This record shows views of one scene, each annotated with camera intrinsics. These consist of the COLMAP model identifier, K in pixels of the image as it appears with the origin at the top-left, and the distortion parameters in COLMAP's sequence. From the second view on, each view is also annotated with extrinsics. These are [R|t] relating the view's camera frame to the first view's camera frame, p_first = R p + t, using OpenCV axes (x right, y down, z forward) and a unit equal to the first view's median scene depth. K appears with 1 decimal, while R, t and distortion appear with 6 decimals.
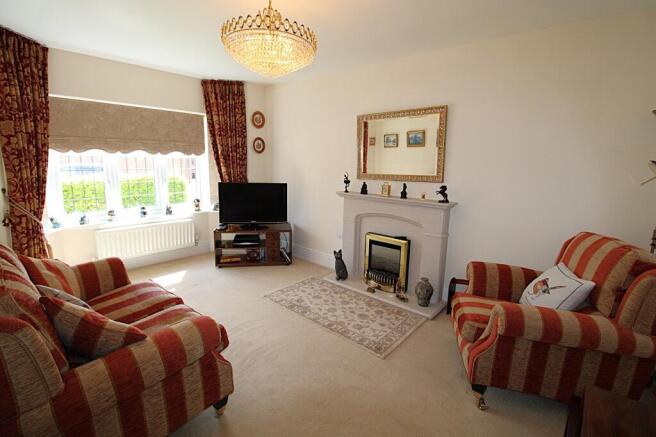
lens RADIAL K [[305.3, 0, 327.9], [0, 305.3, 209.5], [0, 0, 1]] dist [0.001262, -0.012881]
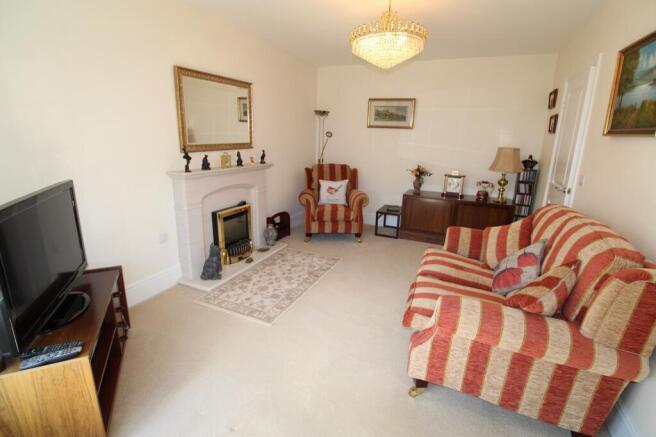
lens RADIAL K [[305.3, 0, 327.9], [0, 305.3, 209.5], [0, 0, 1]] dist [0.001262, -0.012881]
pose [[-0.296975, -0.241832, 0.923755, -0.852545], [0.125646, 0.949091, 0.288859, -0.159851], [-0.946583, 0.201850, -0.251471, 1.004838]]
